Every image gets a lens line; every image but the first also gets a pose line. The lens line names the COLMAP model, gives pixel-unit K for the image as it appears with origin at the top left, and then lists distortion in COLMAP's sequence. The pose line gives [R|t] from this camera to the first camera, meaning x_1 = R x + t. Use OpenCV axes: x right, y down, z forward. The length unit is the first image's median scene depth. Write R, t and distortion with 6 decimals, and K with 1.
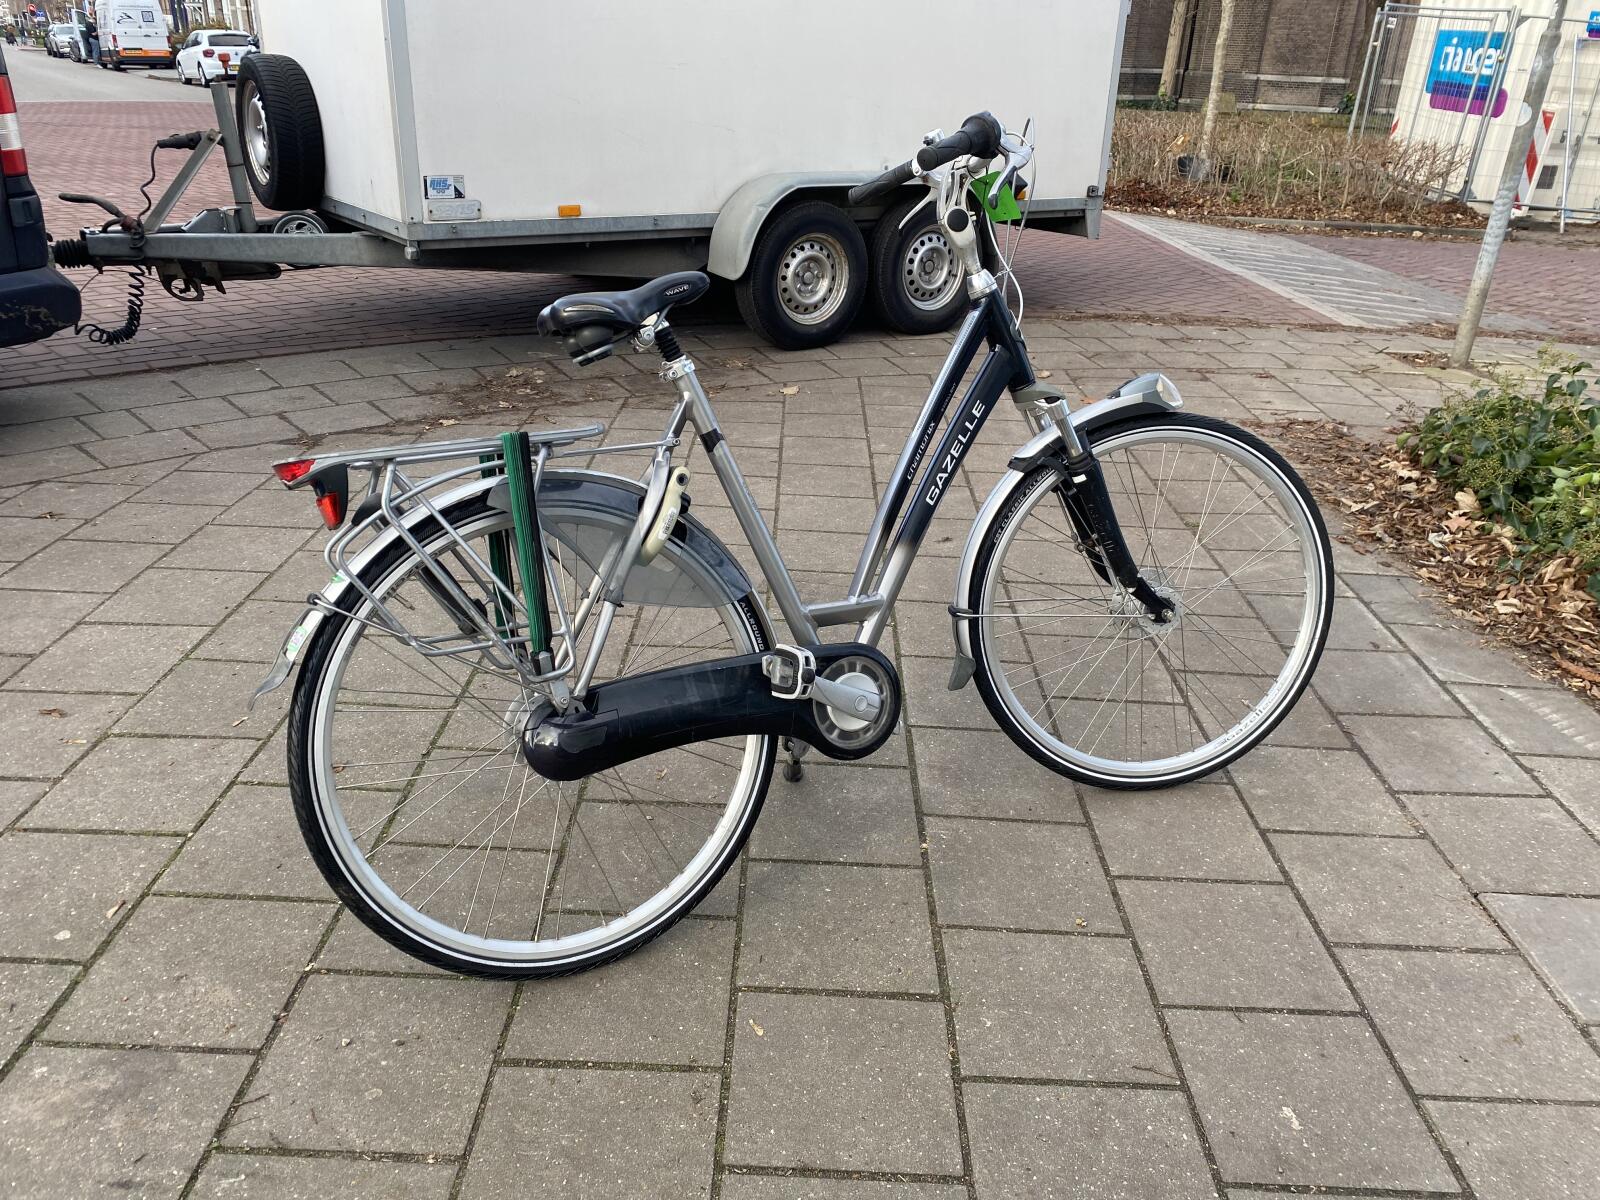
lens RADIAL K [[1215.0, 0, 800.0], [0, 1215.0, 600.0], [0, 0, 1]] dist [0.054483, -0.082585]
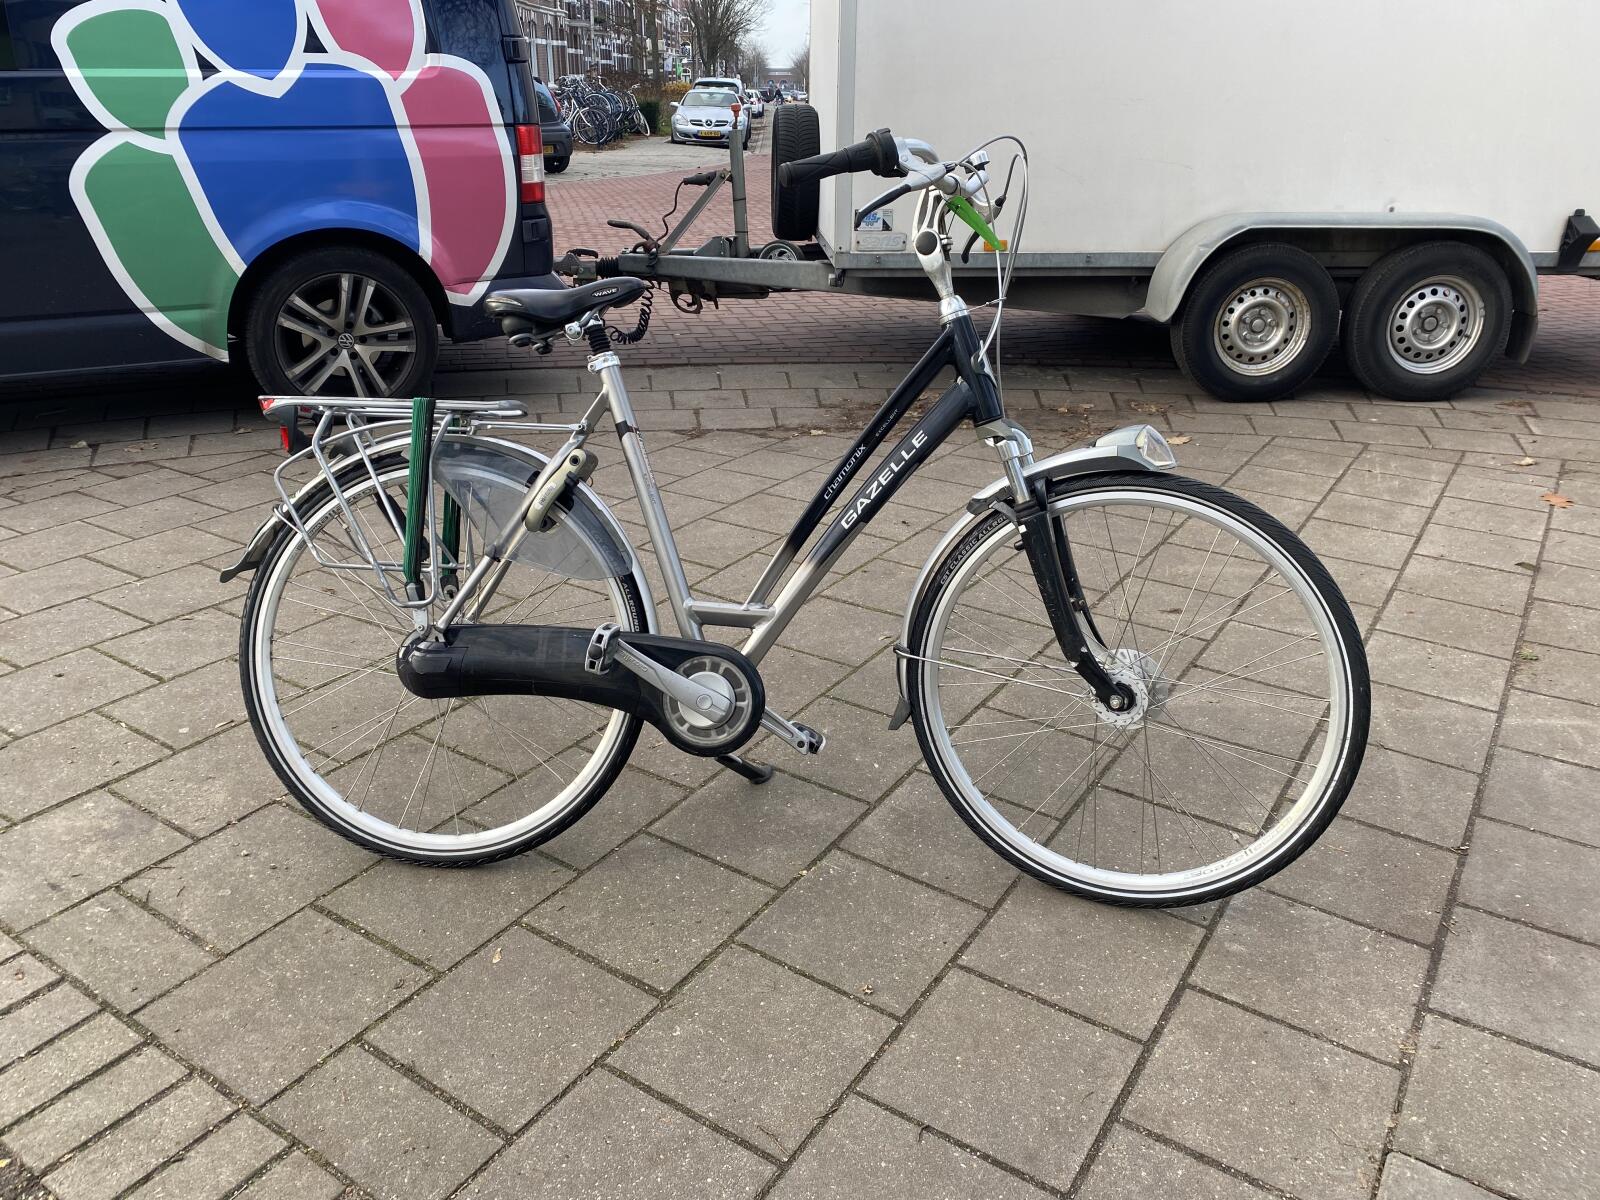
lens RADIAL K [[1199.4, 0, 752.0], [0, 1199.4, 597.7], [0, 0, 1]] dist [0.070760, -0.126890]
pose [[0.830931, 0.182892, -0.525457, 0.243192], [-0.199955, 0.979493, 0.024725, -0.014019], [0.519203, 0.084523, 0.850461, 0.060765]]
